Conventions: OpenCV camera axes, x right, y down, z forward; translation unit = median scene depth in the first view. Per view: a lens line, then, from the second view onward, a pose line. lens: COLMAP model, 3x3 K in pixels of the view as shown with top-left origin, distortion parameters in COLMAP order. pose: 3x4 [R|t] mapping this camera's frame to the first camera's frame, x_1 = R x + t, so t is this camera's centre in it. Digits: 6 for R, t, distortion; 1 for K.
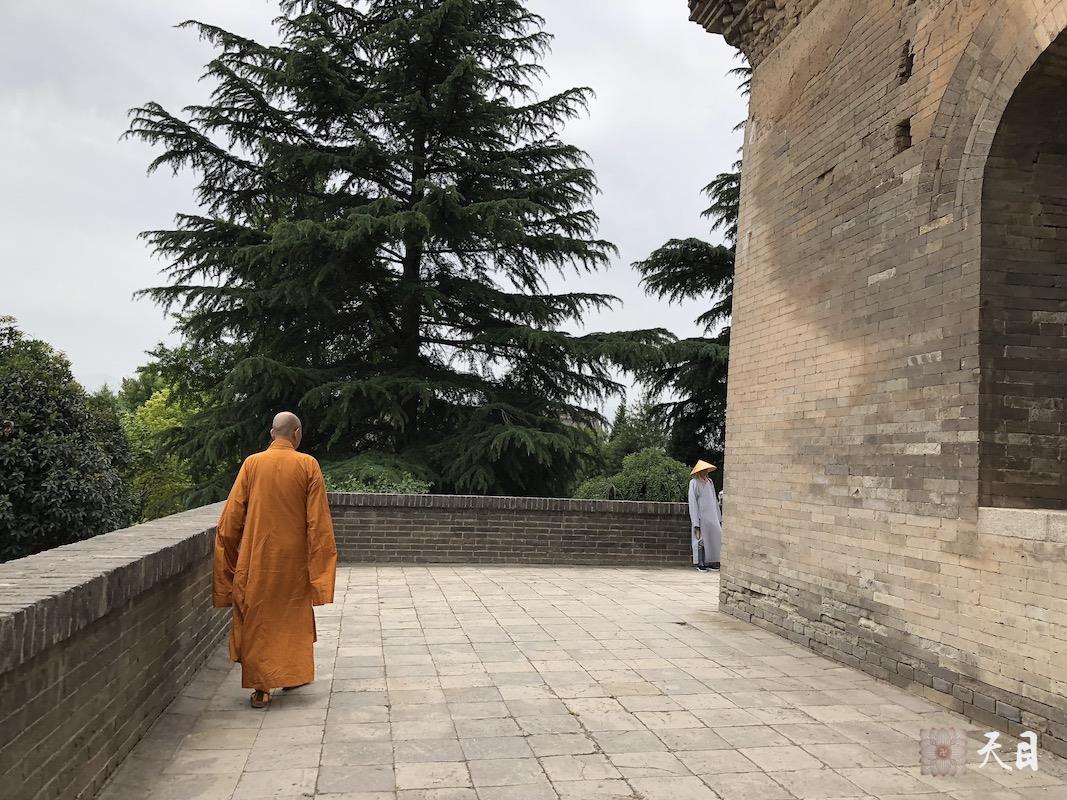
lens RADIAL K [[879.5, 0, 534.2], [0, 879.5, 385.8], [0, 0, 1]] dist [0.033244, 0.001015]
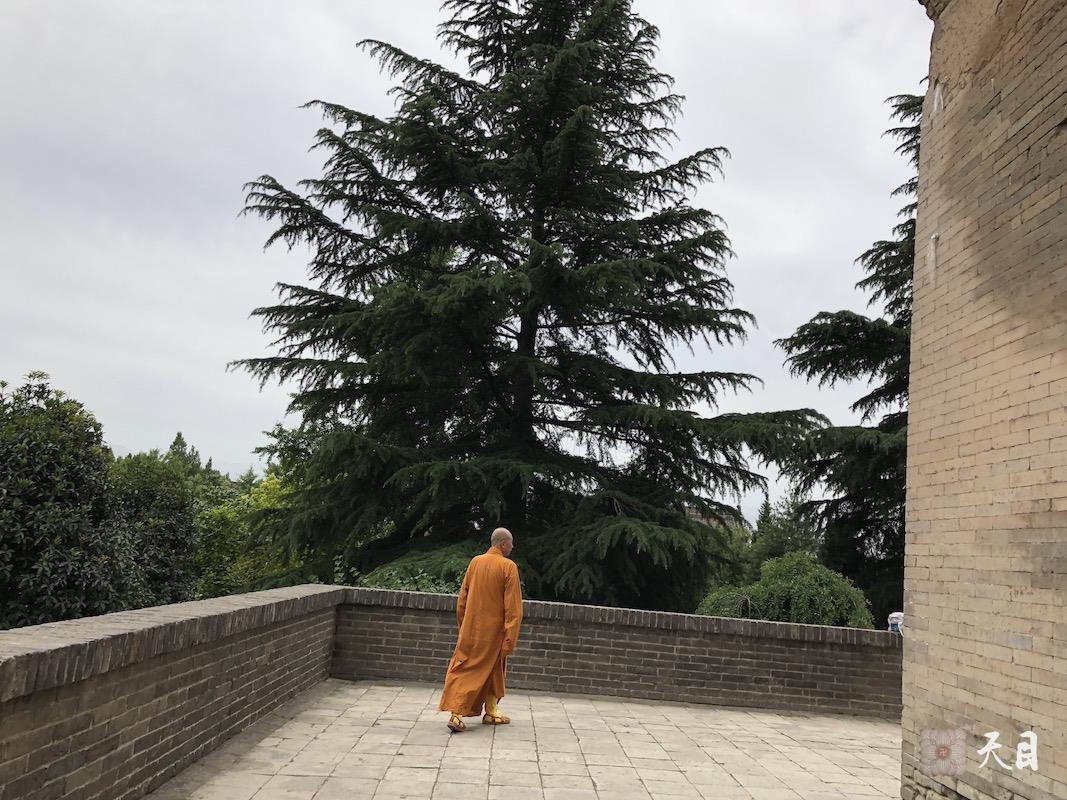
lens RADIAL K [[879.6, 0, 515.2], [0, 879.6, 381.7], [0, 0, 1]] dist [0.029592, -0.013629]
pose [[0.983520, 0.005646, -0.180710, 0.019477], [-0.025793, 0.993671, -0.109333, 0.008441], [0.178949, 0.112192, 0.977441, 0.114519]]
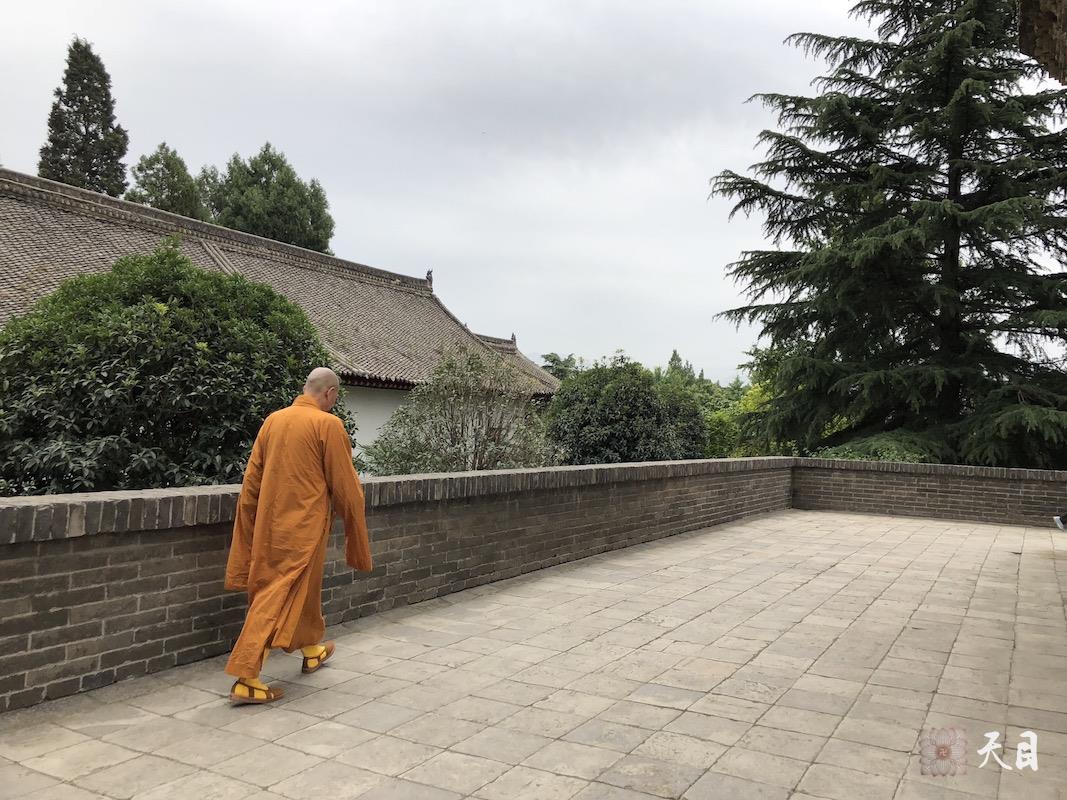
lens RADIAL K [[860.2, 0, 548.9], [0, 860.2, 370.5], [0, 0, 1]] dist [0.025618, 0.002197]
pose [[0.771860, -0.047402, -0.634023, 0.174145], [0.048435, 0.998703, -0.015702, -0.009354], [0.633945, -0.018589, 0.773155, -0.178532]]
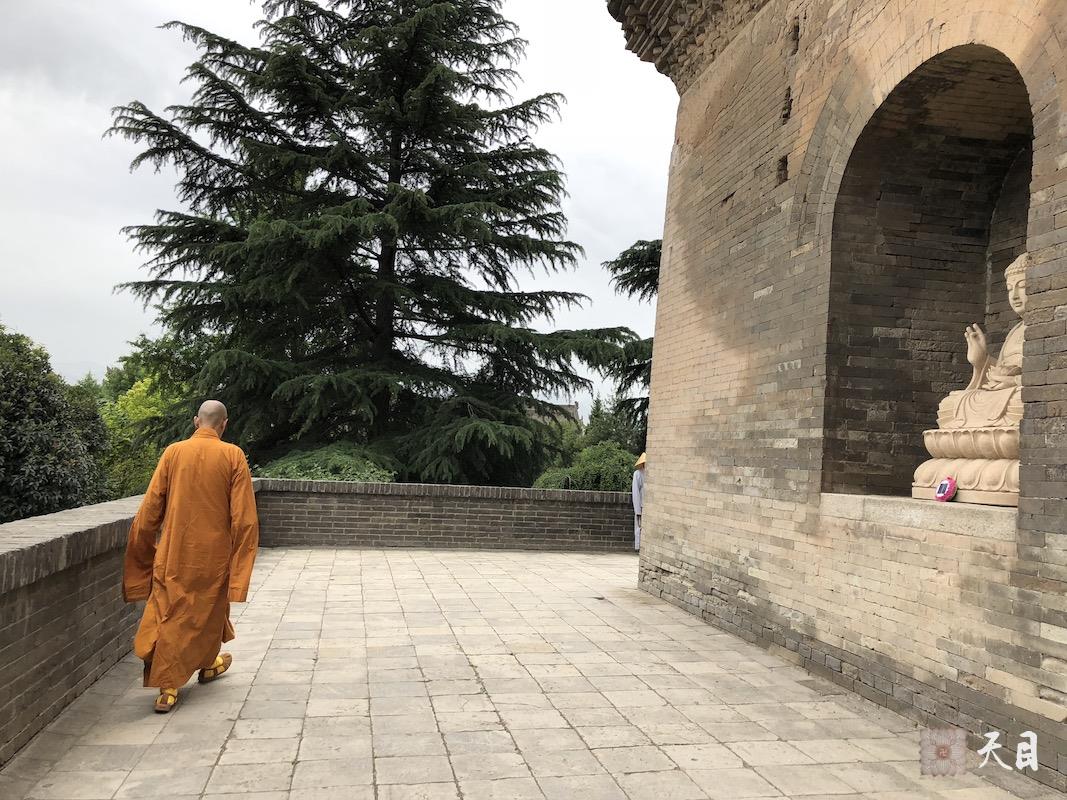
lens RADIAL K [[877.7, 0, 535.3], [0, 877.7, 377.9], [0, 0, 1]] dist [0.037485, -0.010190]
pose [[0.999822, 0.011862, 0.014638, 0.024362], [-0.011851, 0.999929, -0.000874, -0.002574], [-0.014647, 0.000701, 0.999892, -0.039678]]
